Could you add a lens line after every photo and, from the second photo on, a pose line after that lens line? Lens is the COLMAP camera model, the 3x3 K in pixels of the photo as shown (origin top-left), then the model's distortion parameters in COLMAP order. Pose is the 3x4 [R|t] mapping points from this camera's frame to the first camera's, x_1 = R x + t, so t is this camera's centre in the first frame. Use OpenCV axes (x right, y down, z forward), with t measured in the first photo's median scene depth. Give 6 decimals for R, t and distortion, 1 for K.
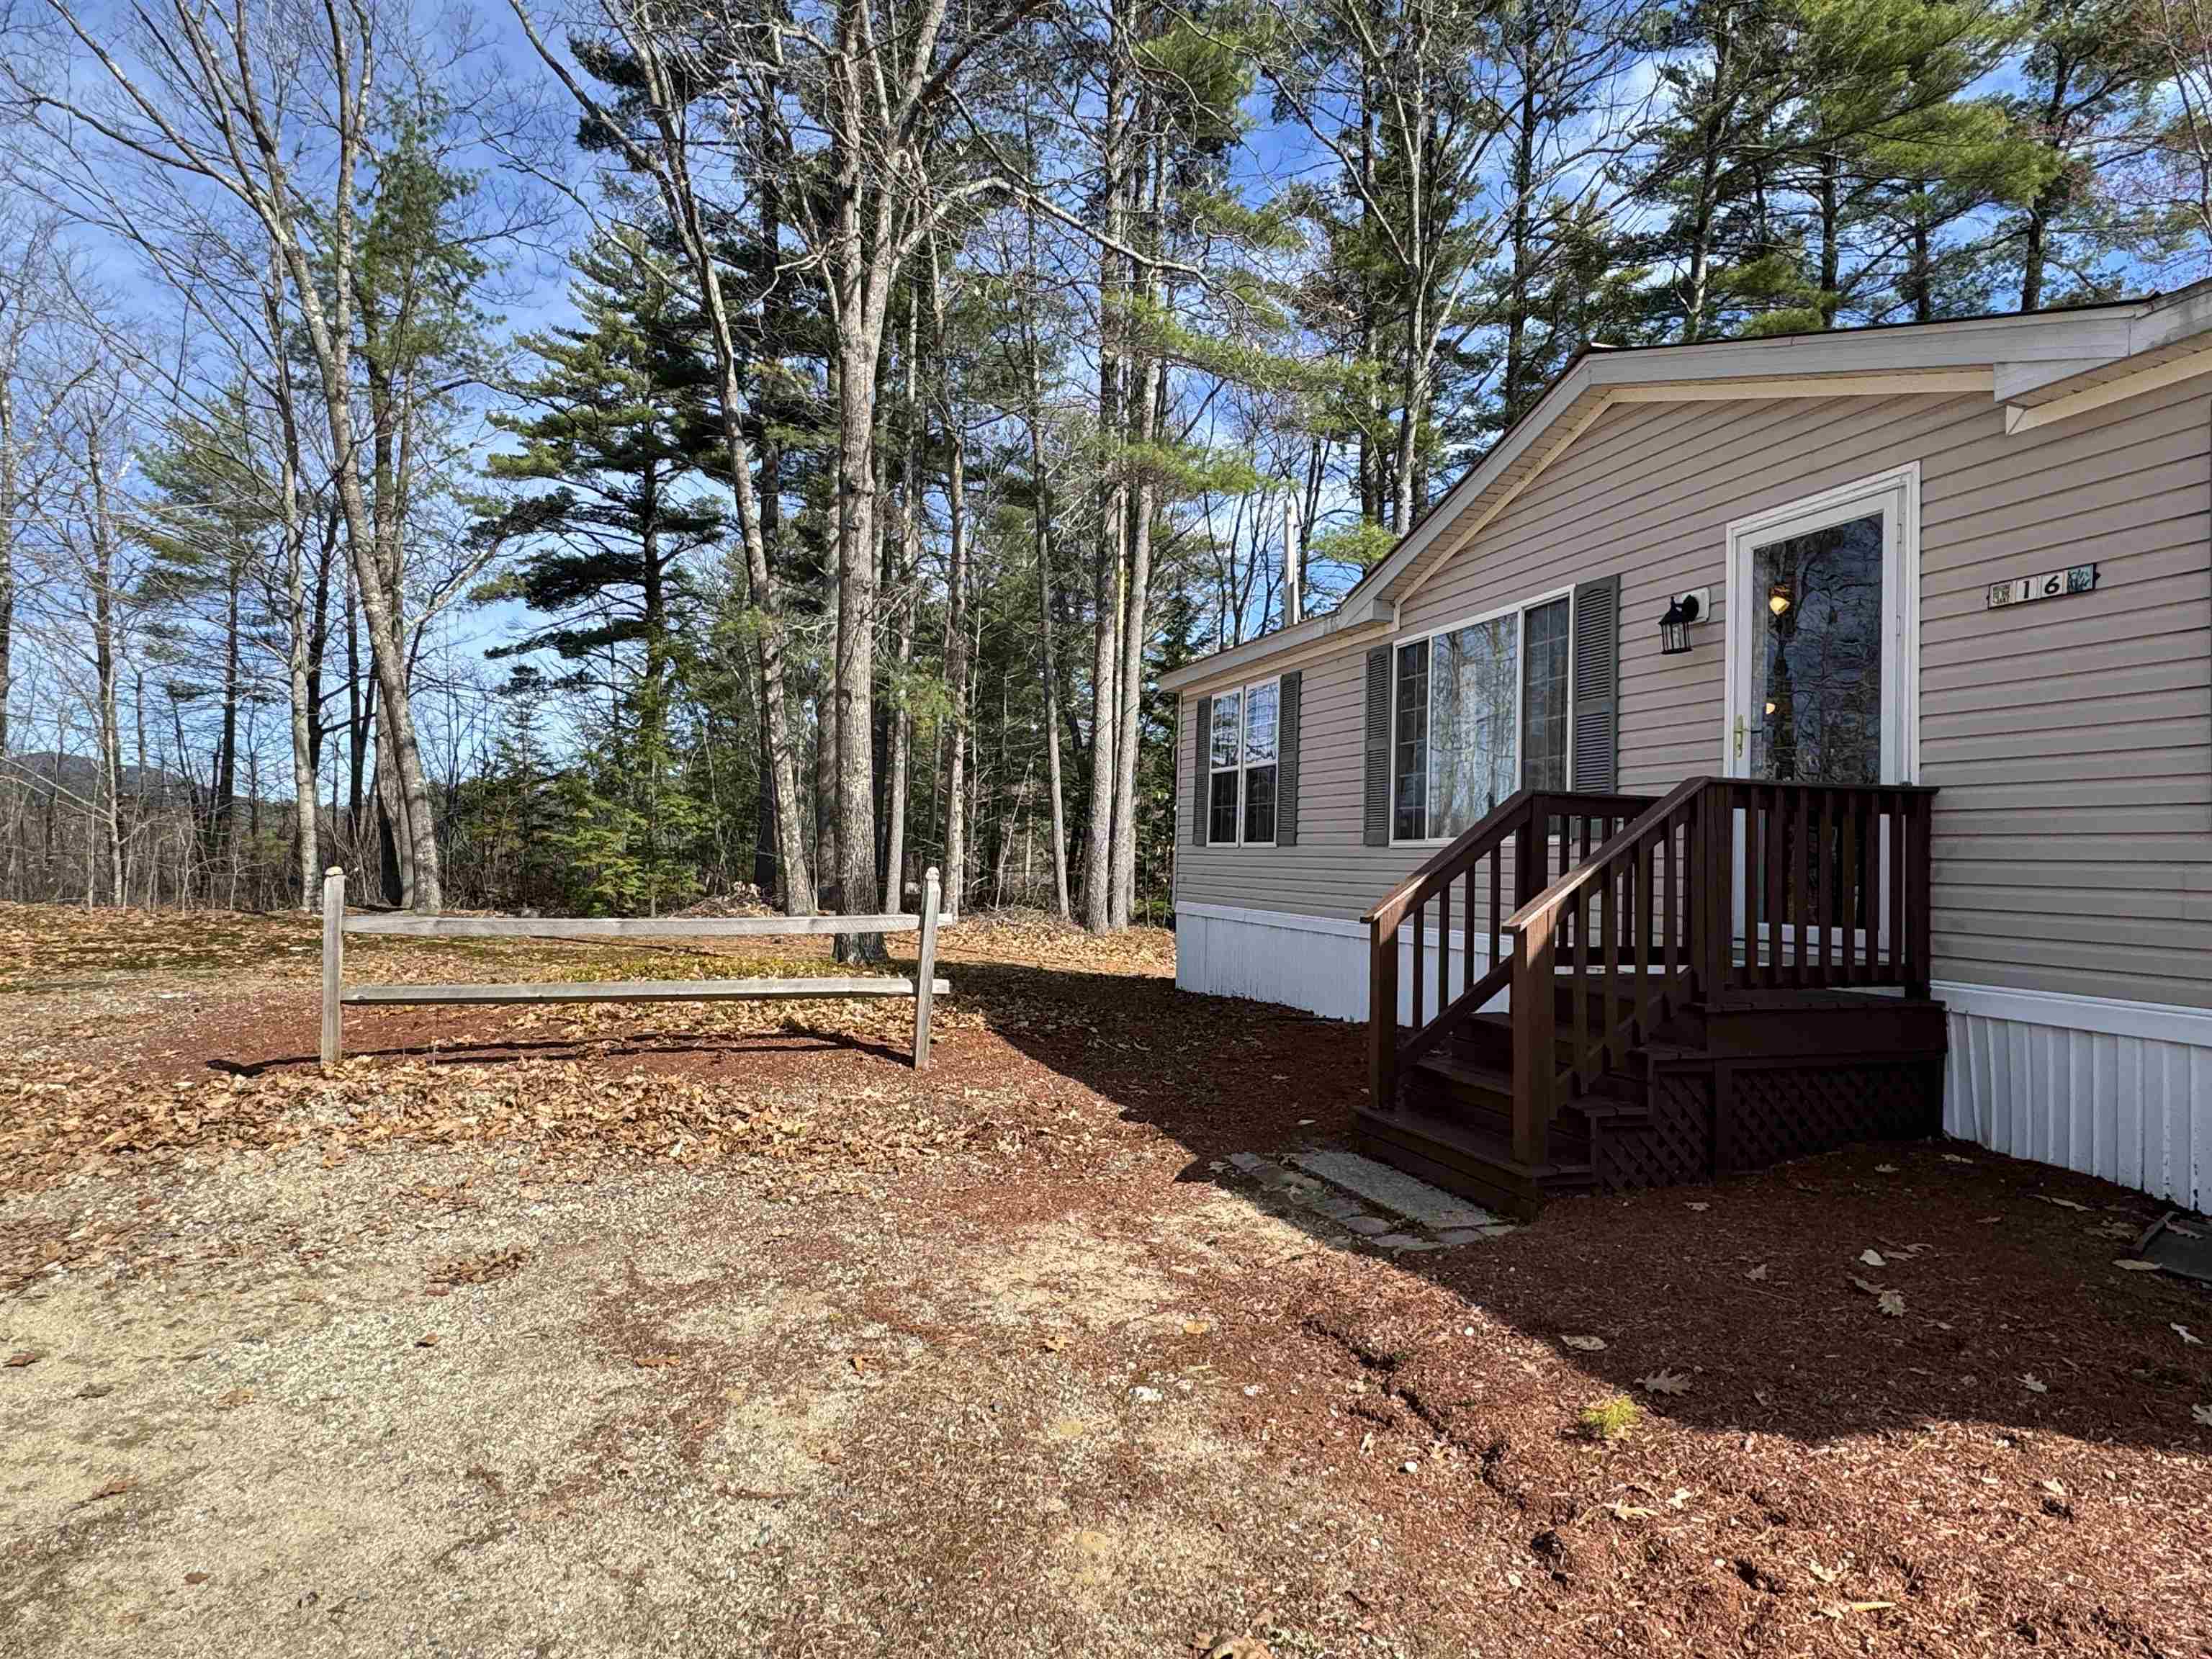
lens RADIAL K [[1281.5, 0, 1128.0], [0, 1281.5, 812.3], [0, 0, 1]] dist [-0.006610, 0.003816]
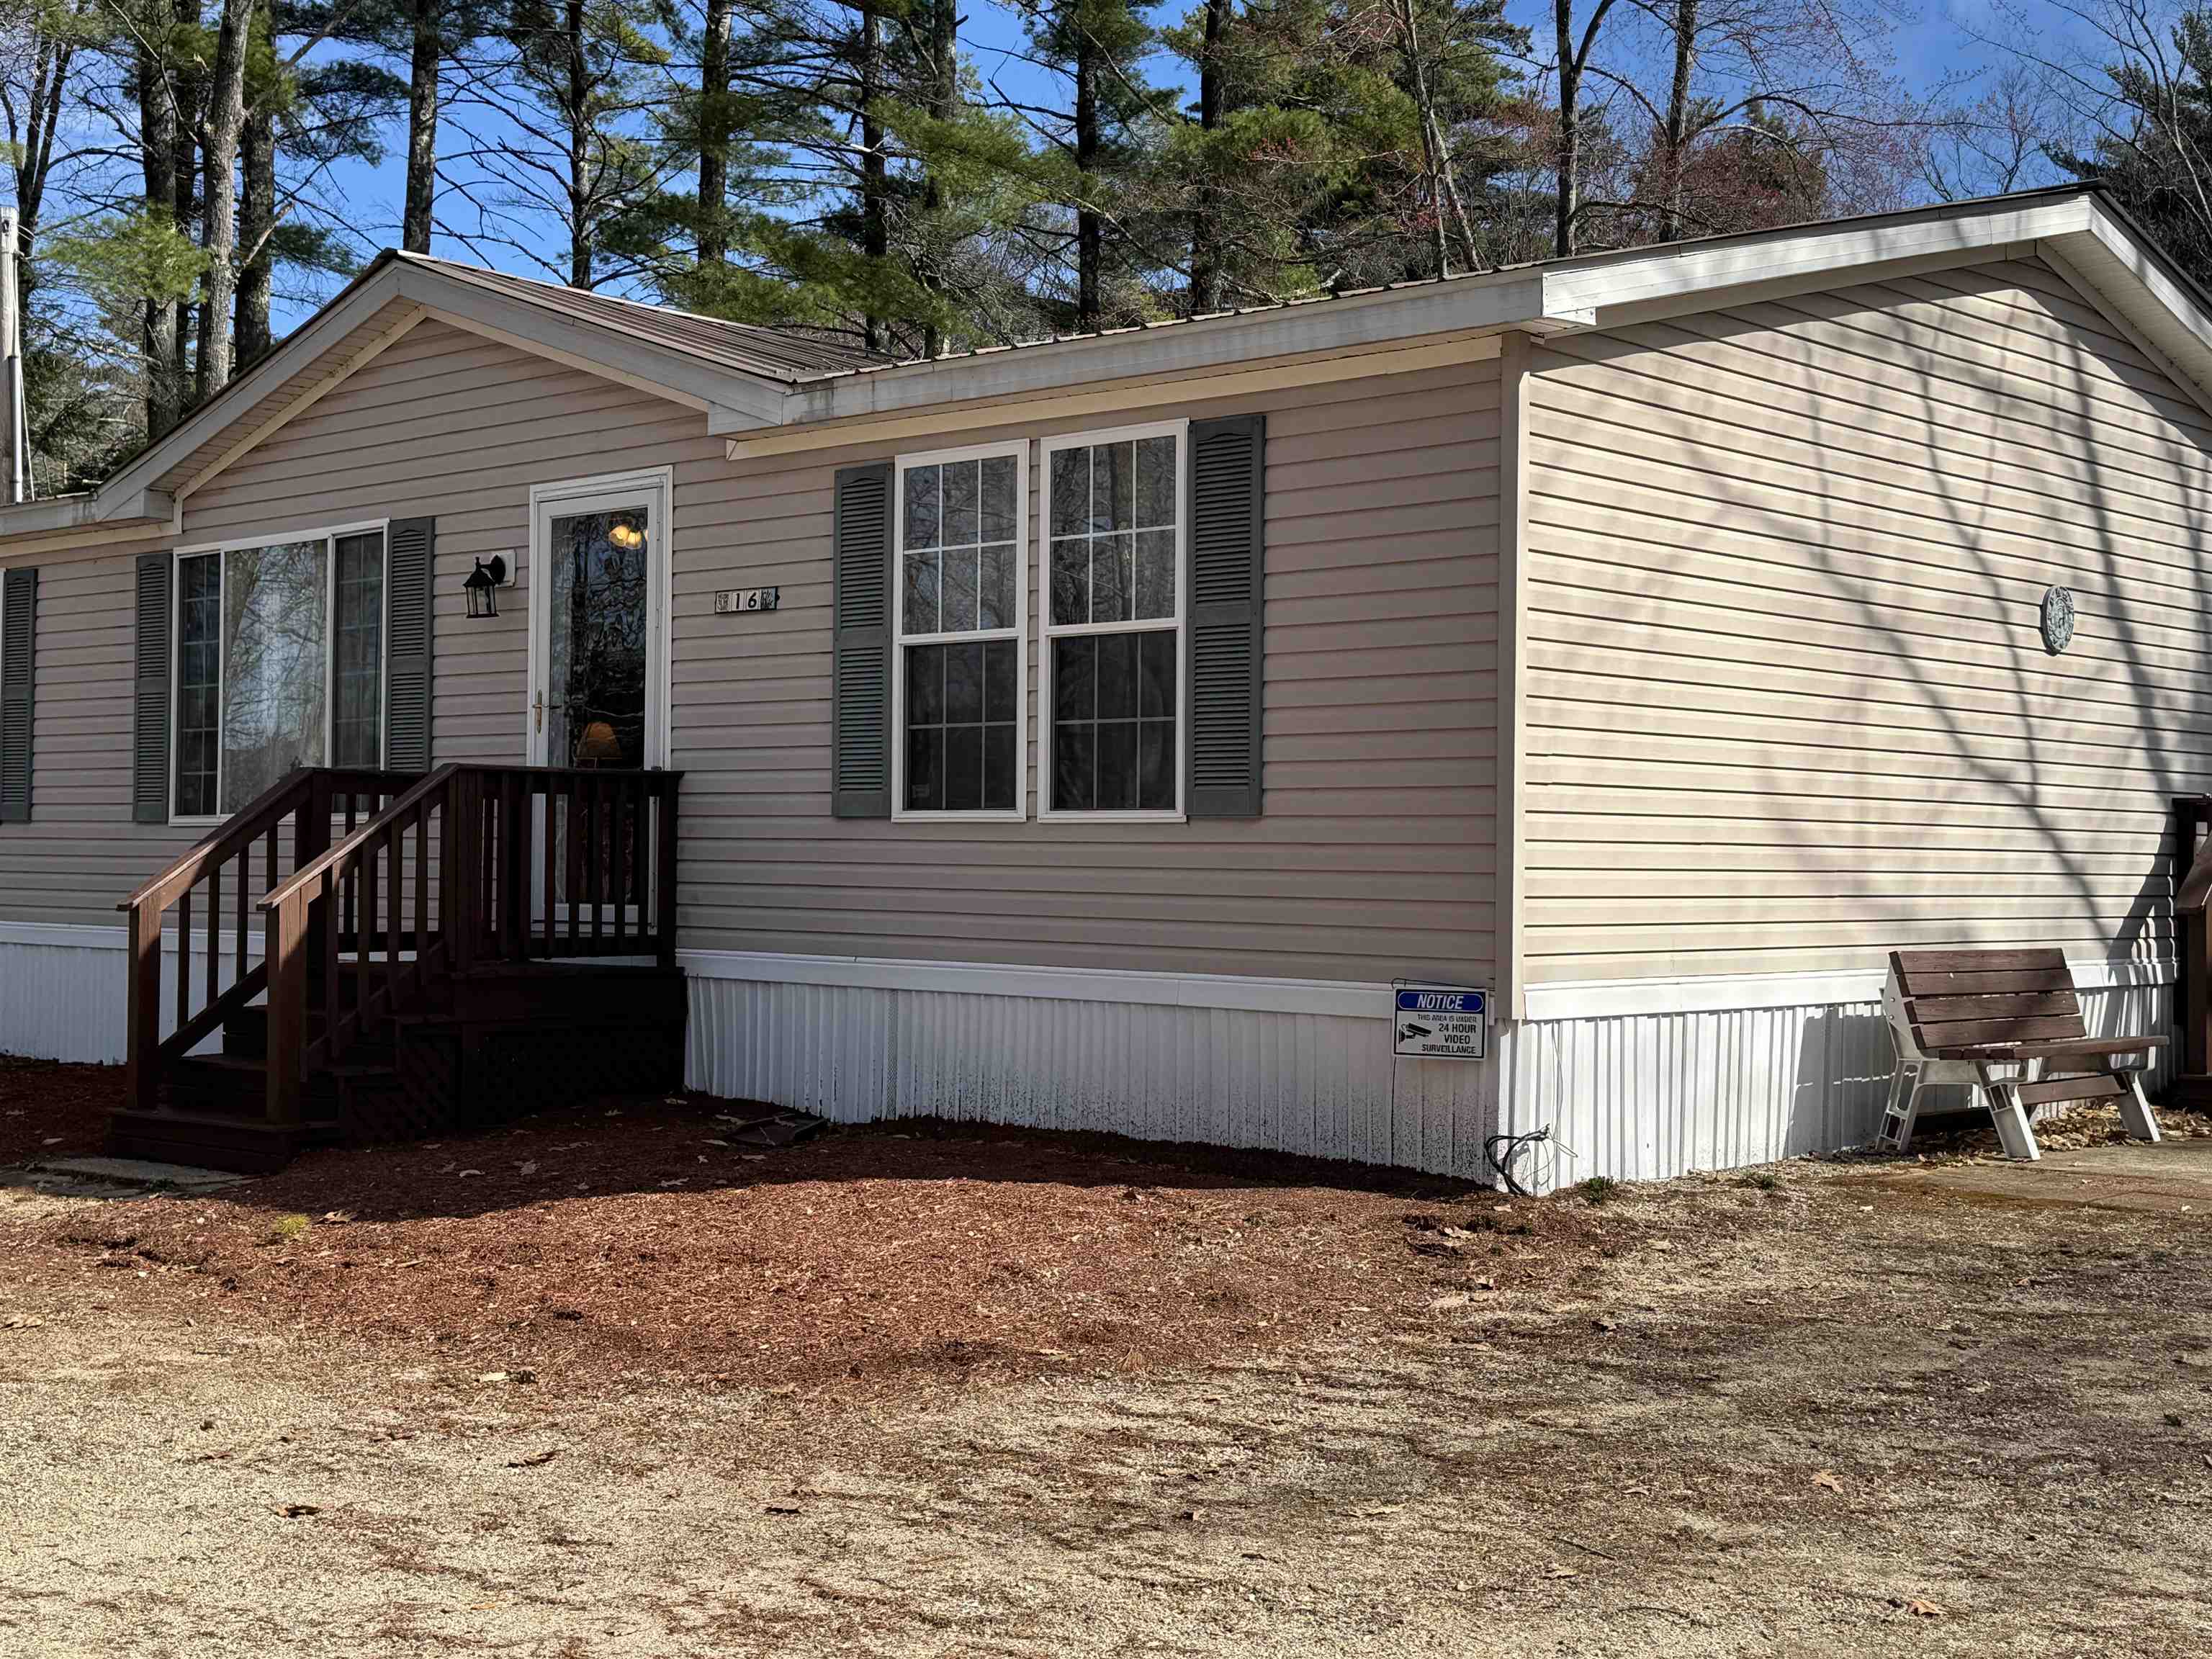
lens RADIAL K [[2824.1, 0, 1192.9], [0, 2824.1, 834.3], [0, 0, 1]] dist [0.068007, 0.000000]
pose [[0.864837, -0.008480, 0.501982, -0.168683], [-0.010035, 0.999366, 0.034170, -0.044502], [-0.501953, -0.034589, 0.864203, -1.092273]]
